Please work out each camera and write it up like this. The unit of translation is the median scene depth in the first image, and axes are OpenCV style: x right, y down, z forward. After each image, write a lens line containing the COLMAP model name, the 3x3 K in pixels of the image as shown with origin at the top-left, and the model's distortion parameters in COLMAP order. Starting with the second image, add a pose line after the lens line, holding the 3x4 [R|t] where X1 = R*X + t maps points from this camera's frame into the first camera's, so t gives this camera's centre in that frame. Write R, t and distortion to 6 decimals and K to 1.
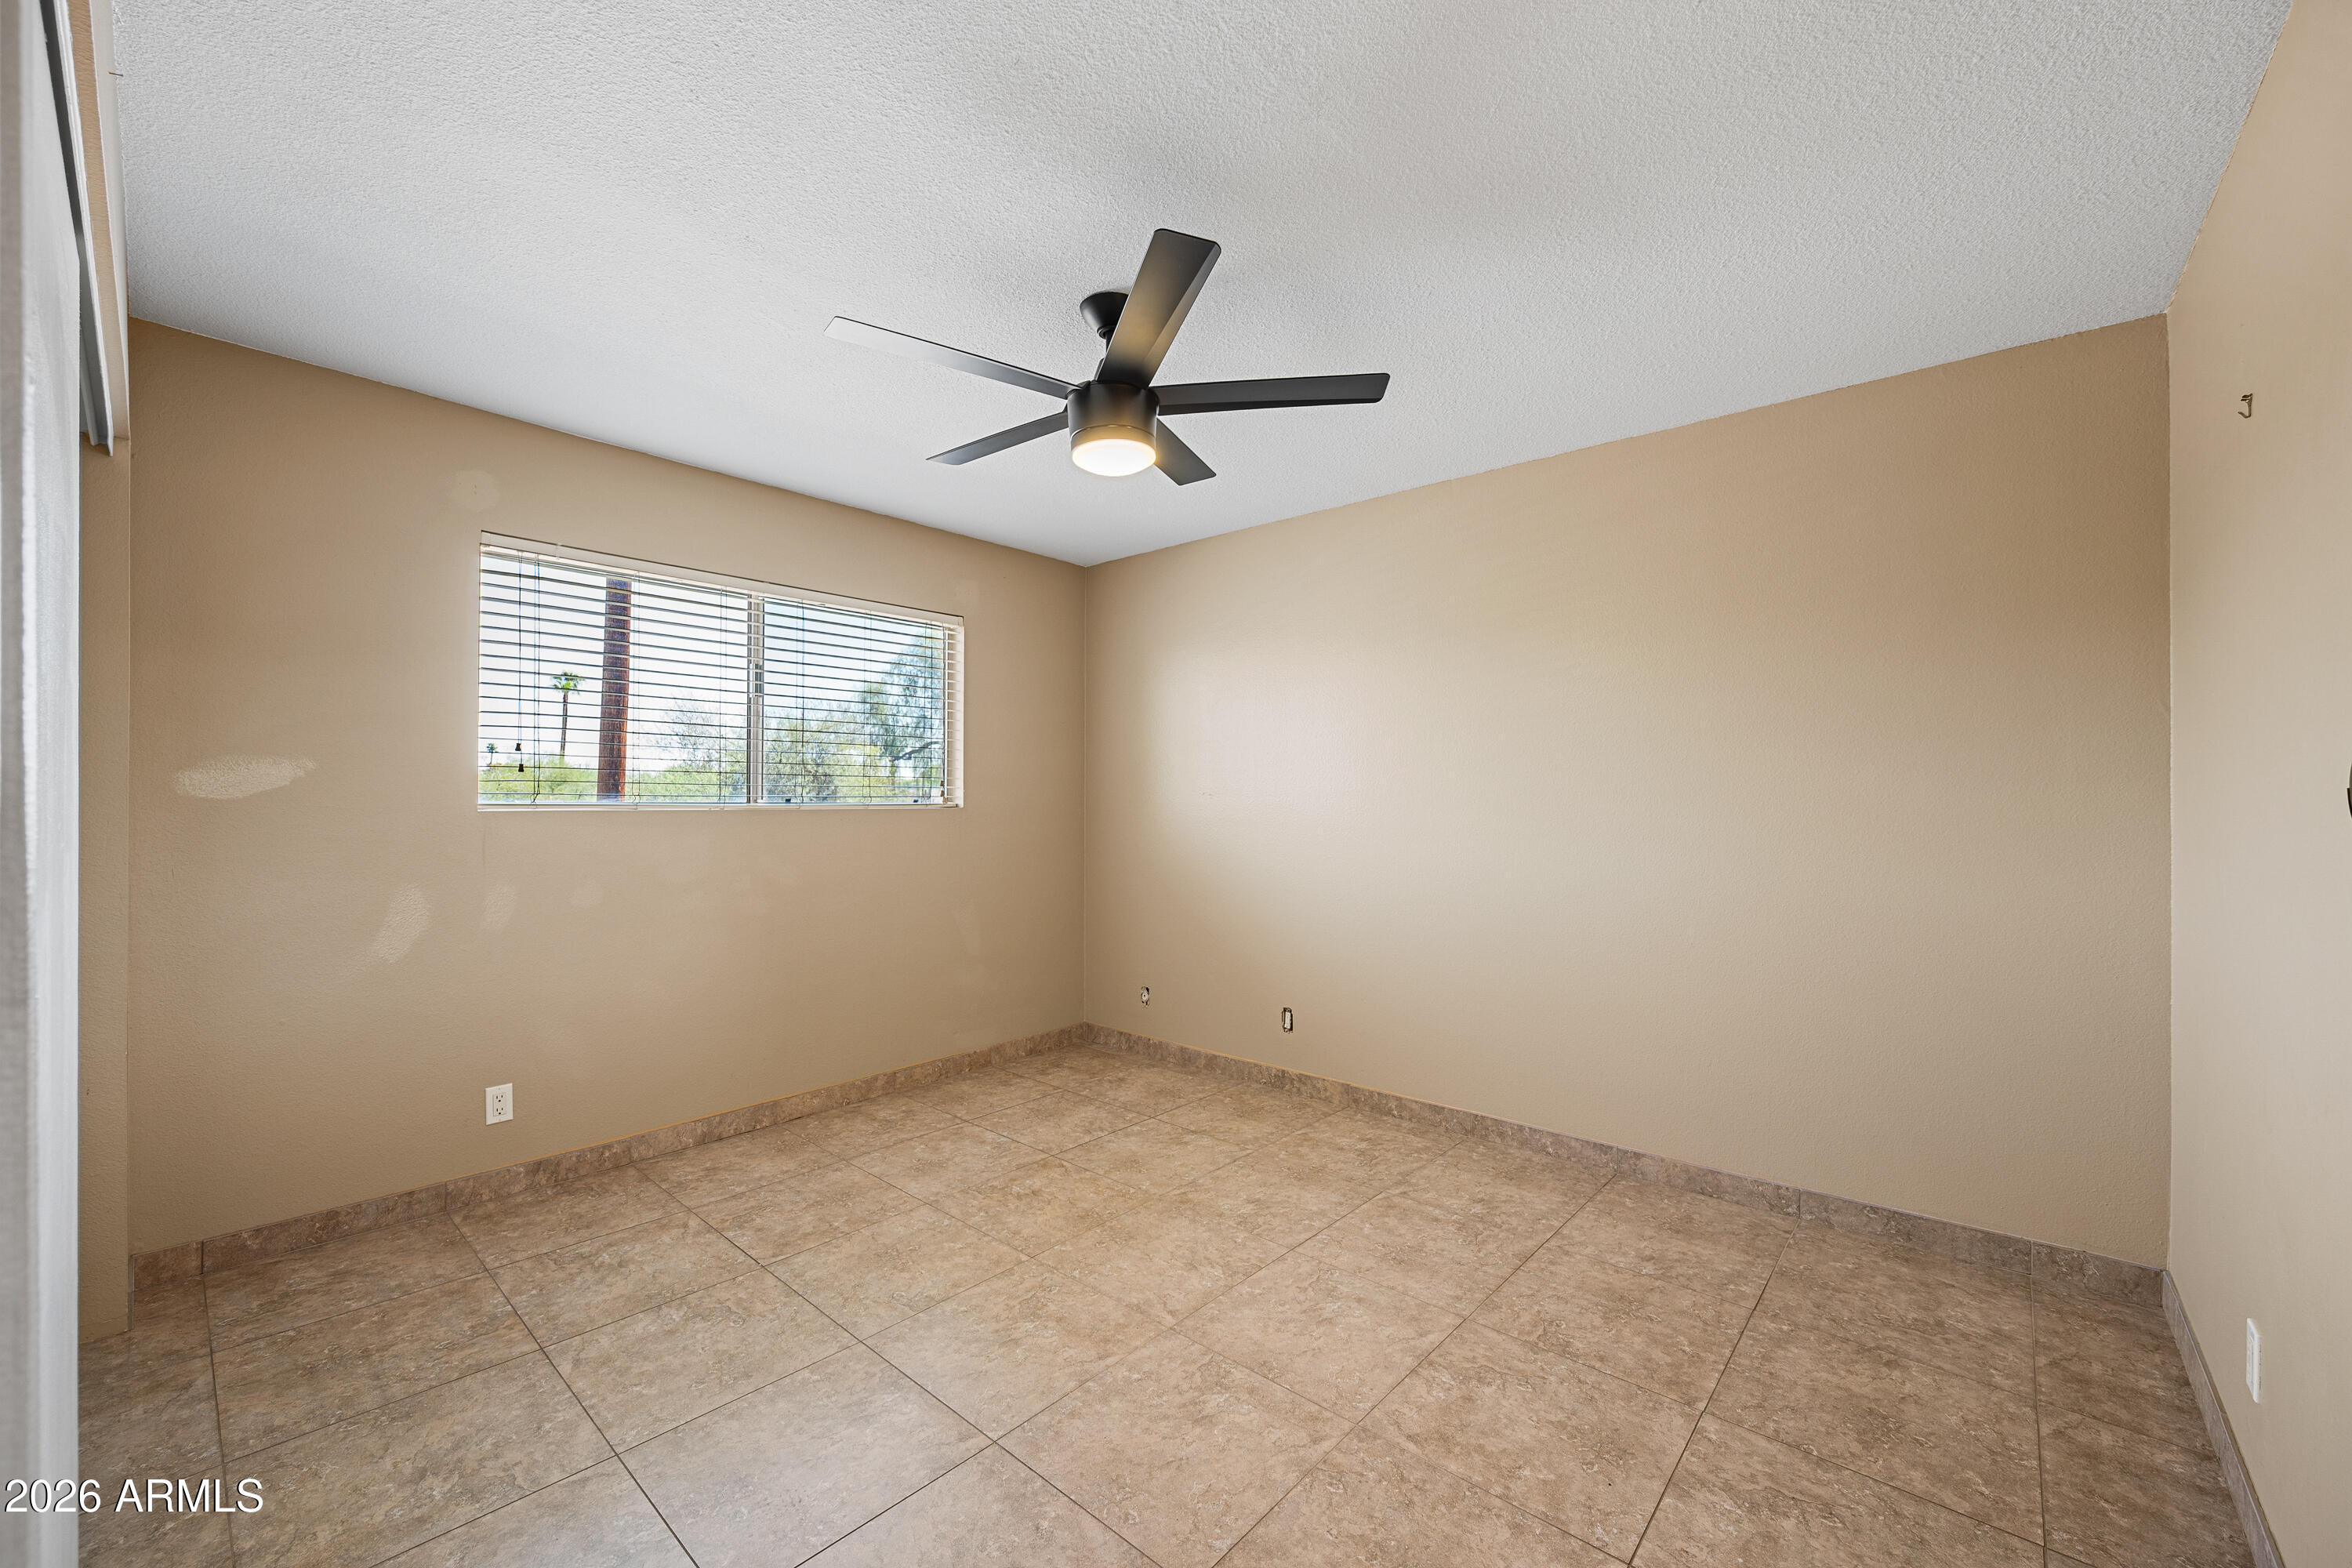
lens RADIAL K [[920.3, 0, 1176.2], [0, 920.3, 791.4], [0, 0, 1]] dist [-0.001998, -0.000563]
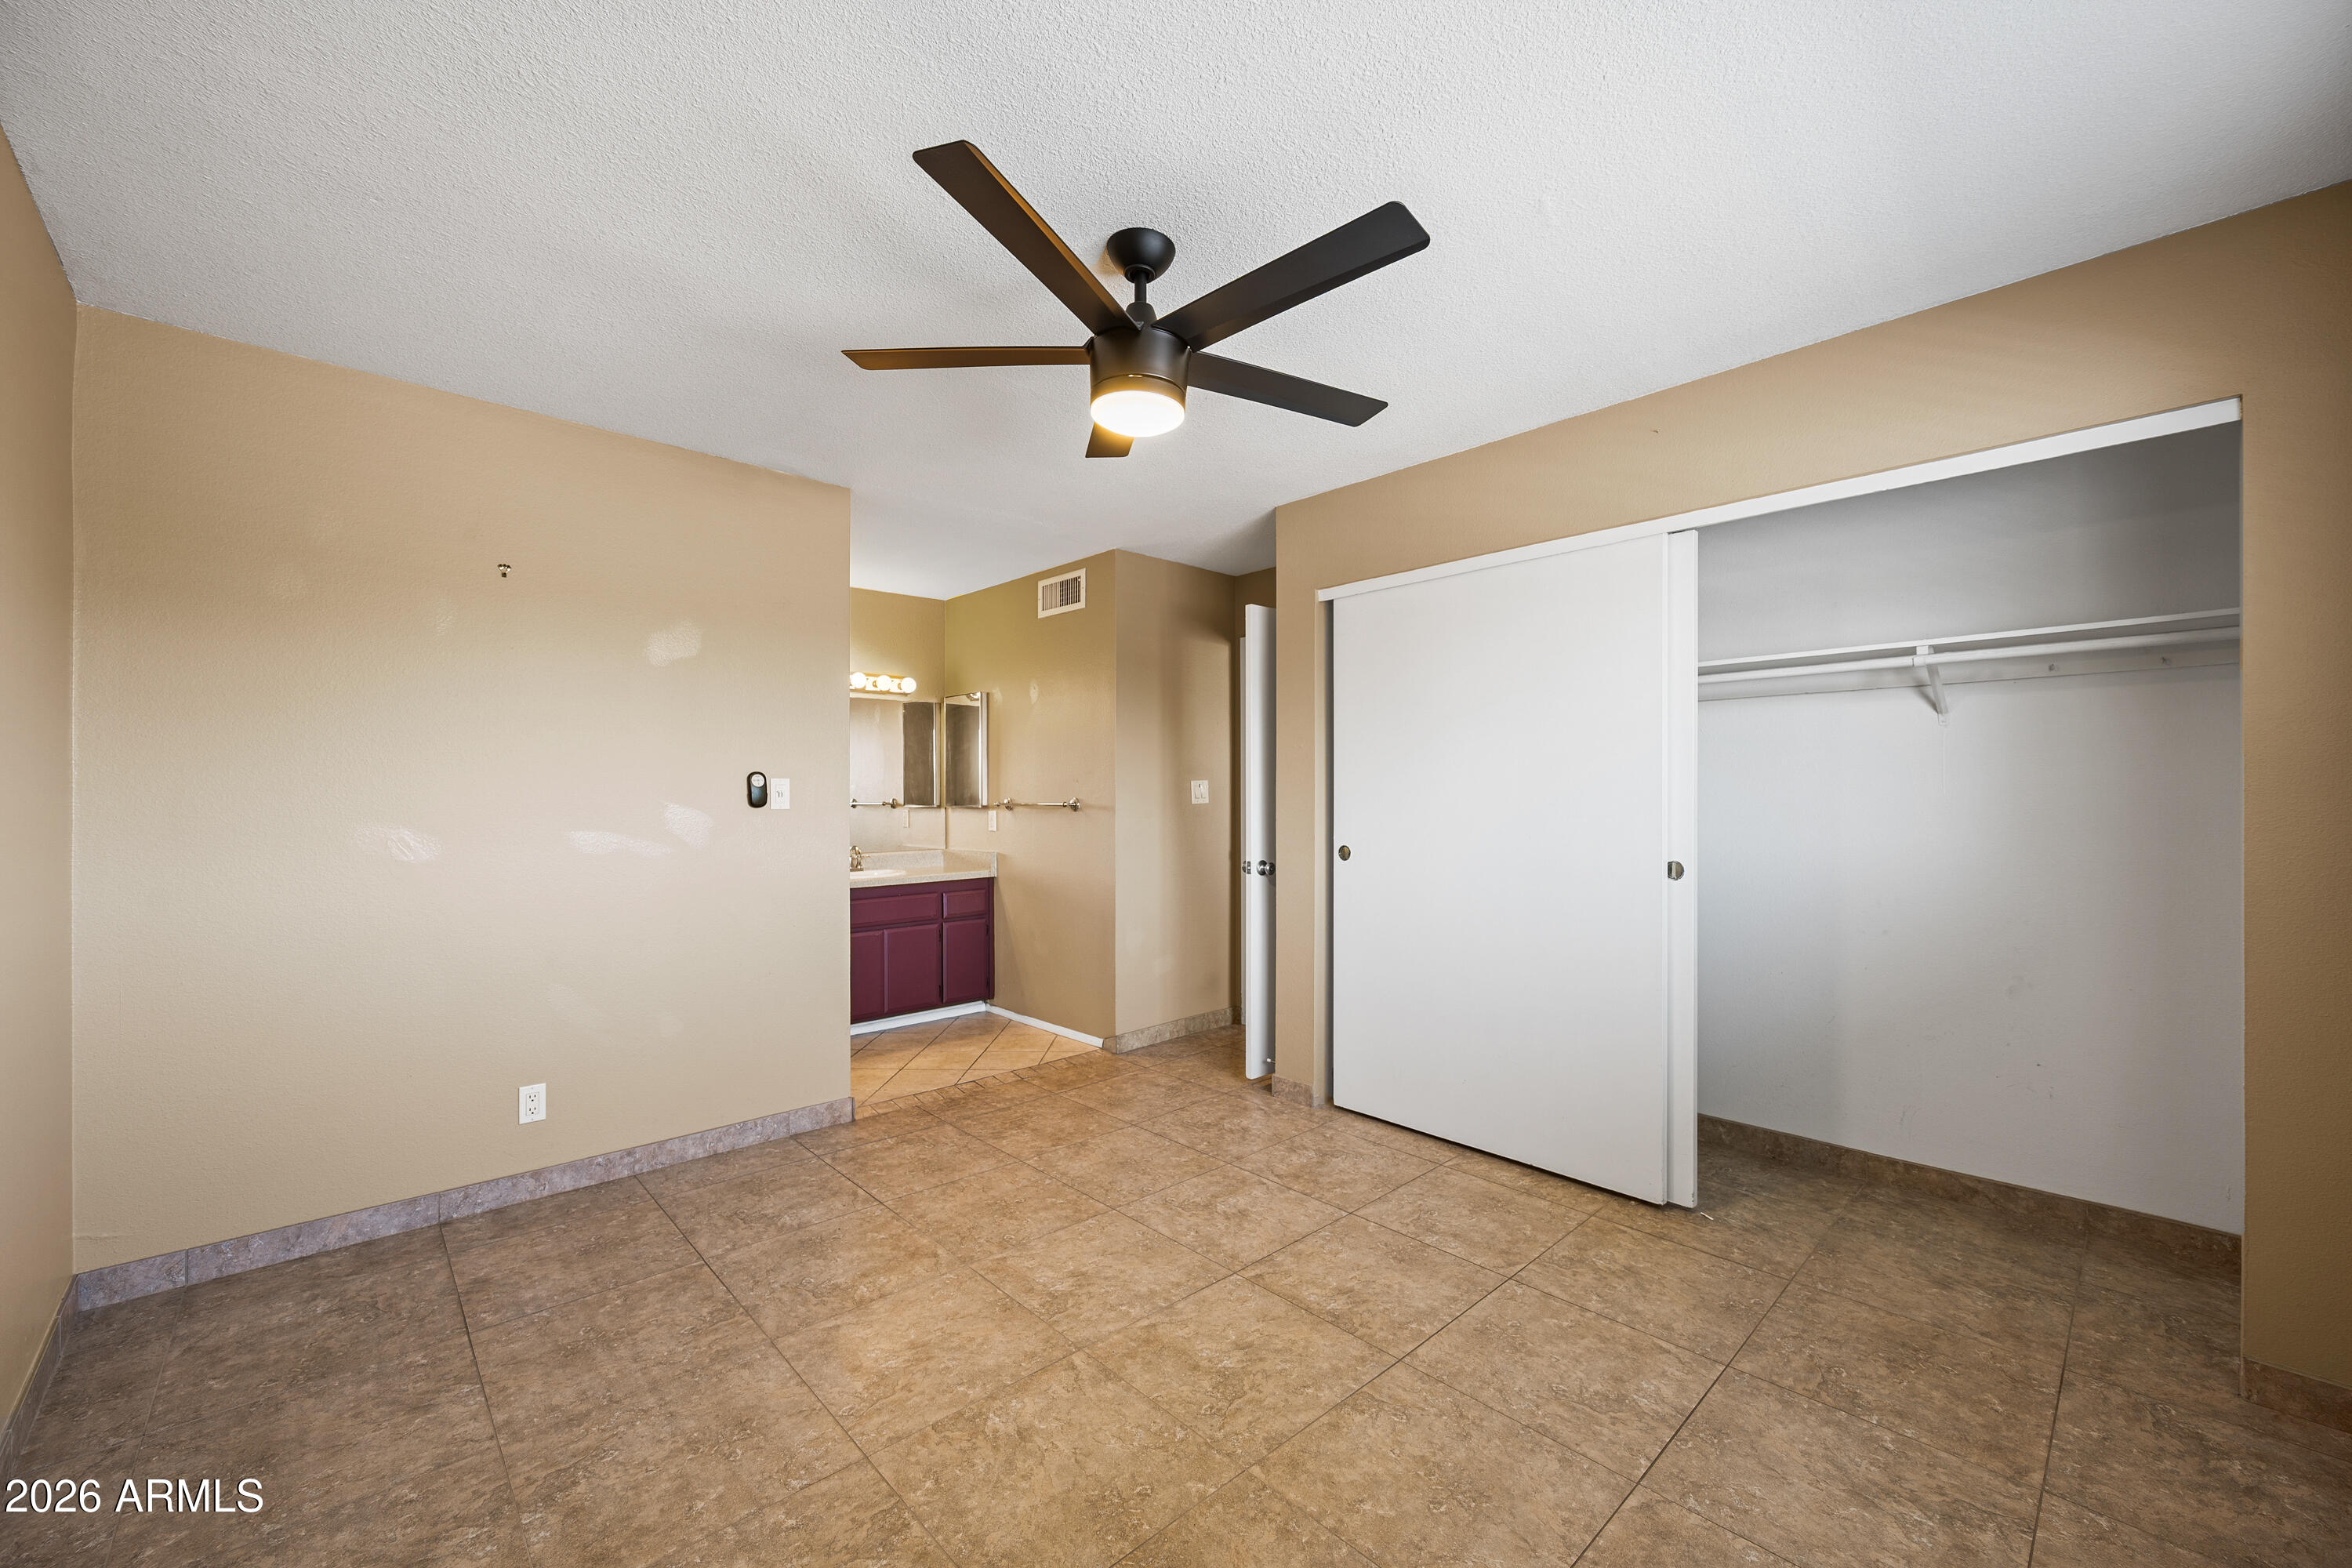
lens RADIAL K [[920.3, 0, 1176.2], [0, 920.3, 791.4], [0, 0, 1]] dist [-0.001998, -0.000563]
pose [[-0.995889, -0.000430, 0.090577, -0.195736], [-0.001919, 0.999864, -0.016357, 0.018497], [-0.090557, -0.016464, -0.995755, 1.981080]]
